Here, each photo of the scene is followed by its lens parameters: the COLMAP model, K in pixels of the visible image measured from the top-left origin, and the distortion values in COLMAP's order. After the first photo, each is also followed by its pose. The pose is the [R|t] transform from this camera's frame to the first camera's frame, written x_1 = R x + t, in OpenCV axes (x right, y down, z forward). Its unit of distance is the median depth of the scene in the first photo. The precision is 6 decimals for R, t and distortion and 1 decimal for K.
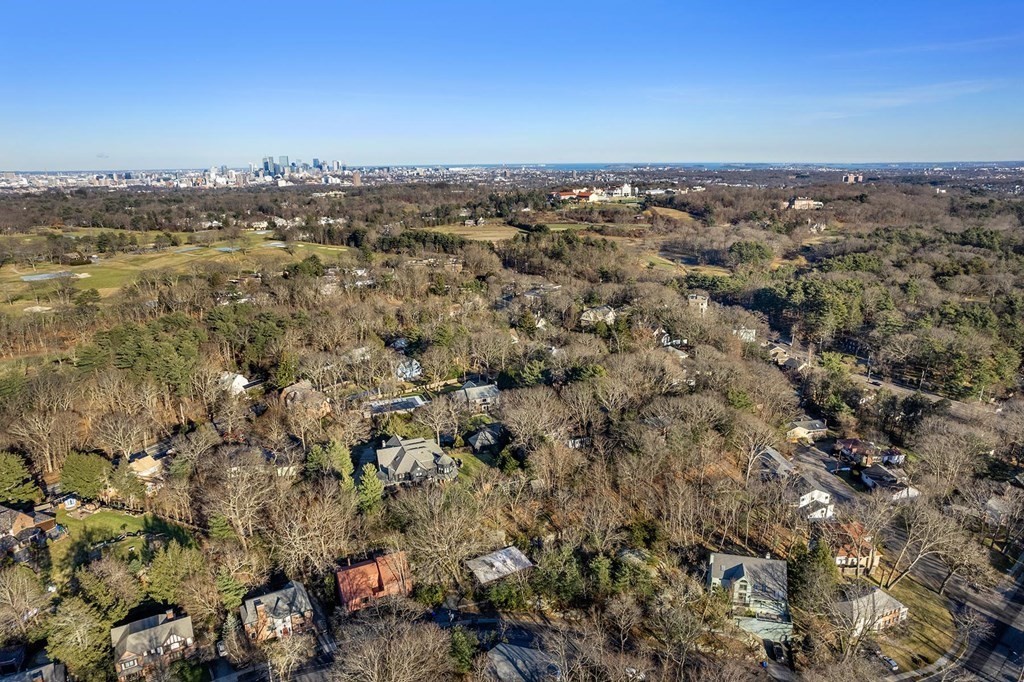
lens RADIAL K [[645.4, 0, 514.7], [0, 645.4, 339.8], [0, 0, 1]] dist [-0.082920, 0.076634]
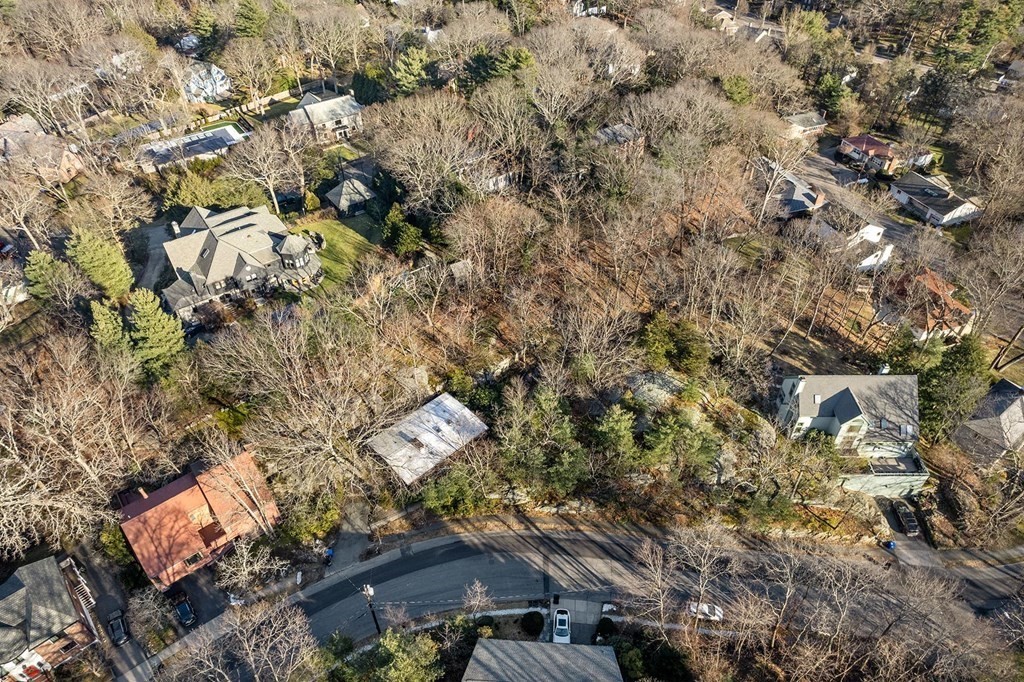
lens RADIAL K [[658.3, 0, 516.6], [0, 658.3, 343.0], [0, 0, 1]] dist [-0.084536, 0.079561]
pose [[0.971963, -0.152171, 0.179252, -0.031553], [0.058991, 0.895776, 0.440574, 0.021584], [-0.227612, -0.417648, 0.879638, 0.396932]]
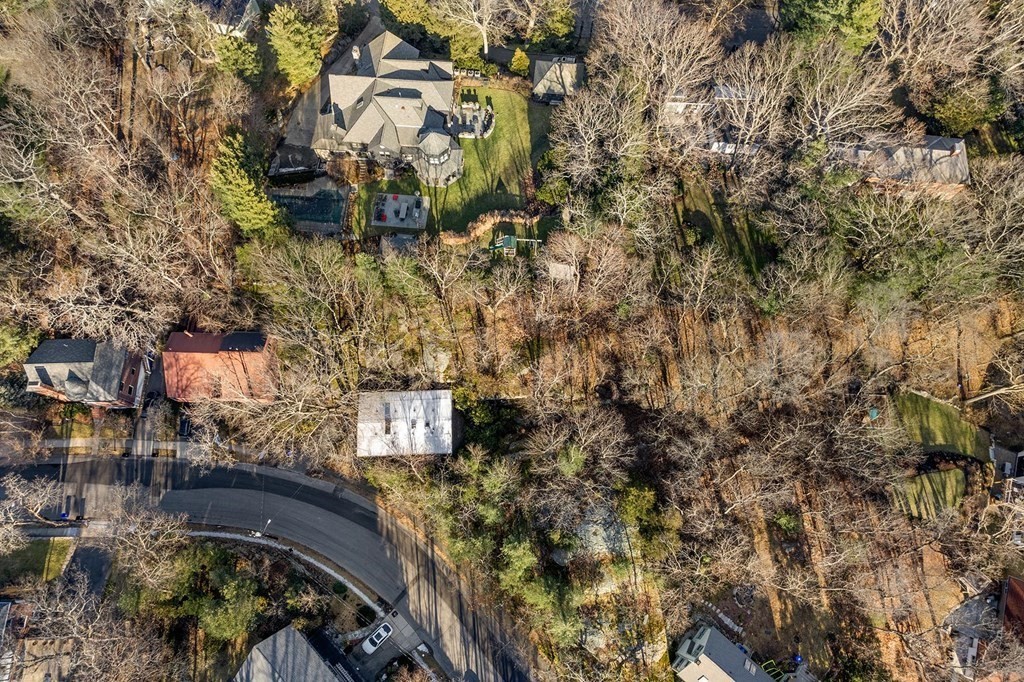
lens RADIAL K [[645.4, 0, 514.7], [0, 645.4, 339.8], [0, 0, 1]] dist [-0.082920, 0.076634]
pose [[0.886754, 0.440068, -0.141451, 0.093201], [-0.132638, 0.535384, 0.834129, -0.168426], [0.442804, -0.720905, 0.533124, 0.608179]]
